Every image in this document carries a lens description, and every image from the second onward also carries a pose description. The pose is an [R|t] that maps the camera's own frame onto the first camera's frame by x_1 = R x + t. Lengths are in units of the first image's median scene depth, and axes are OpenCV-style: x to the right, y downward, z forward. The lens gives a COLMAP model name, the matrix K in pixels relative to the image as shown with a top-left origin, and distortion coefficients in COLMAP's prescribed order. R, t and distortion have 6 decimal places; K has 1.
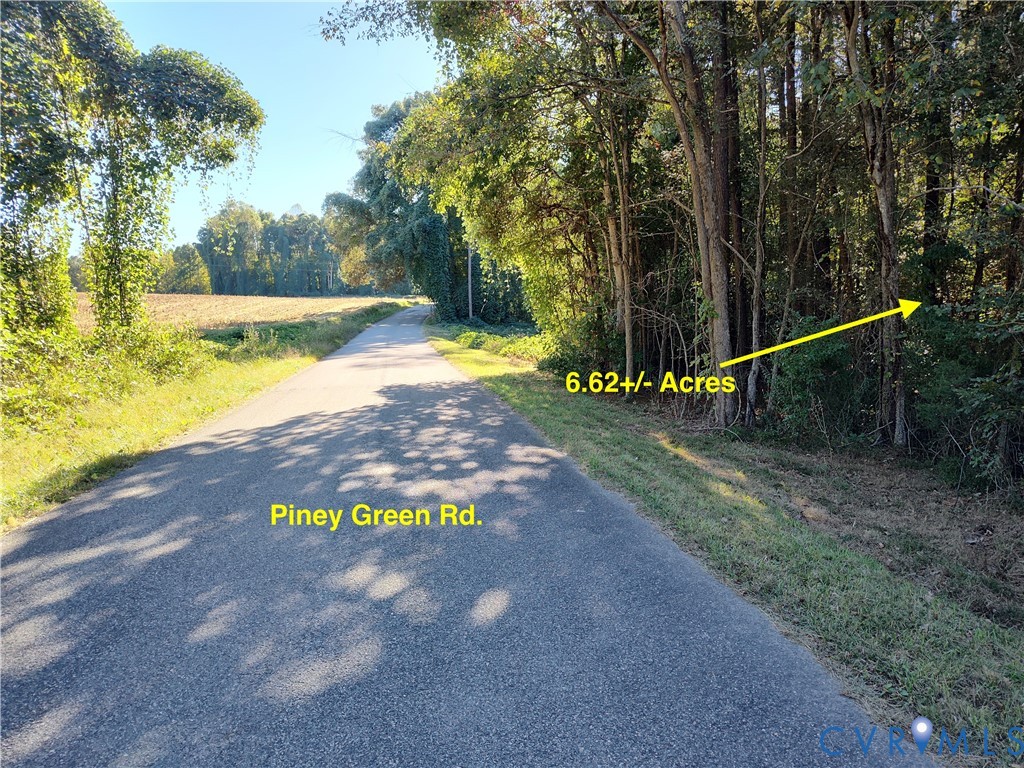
lens RADIAL K [[682.6, 0, 512.0], [0, 682.6, 384.0], [0, 0, 1]] dist [0.001702, -0.000025]
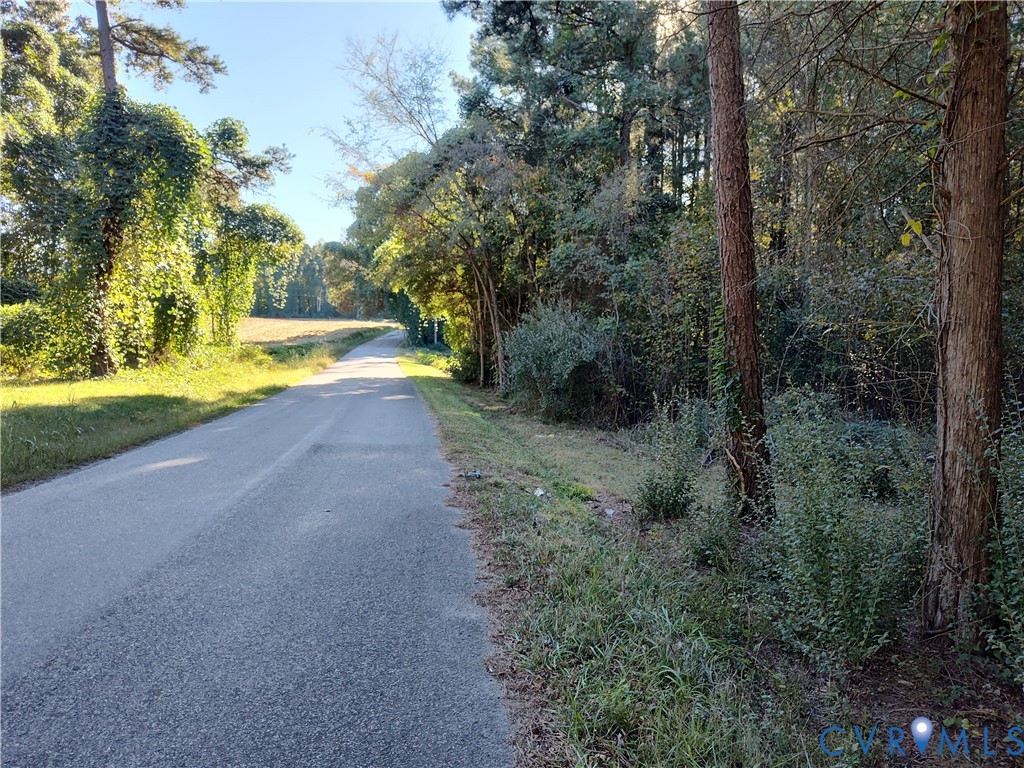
lens RADIAL K [[687.4, 0, 512.0], [0, 687.4, 384.0], [0, 0, 1]] dist [-0.000988, -0.000027]
pose [[0.999289, 0.029169, 0.023870, 0.109125], [-0.028259, 0.998893, -0.037608, 0.044587], [-0.024941, 0.036907, 0.999007, -0.554325]]
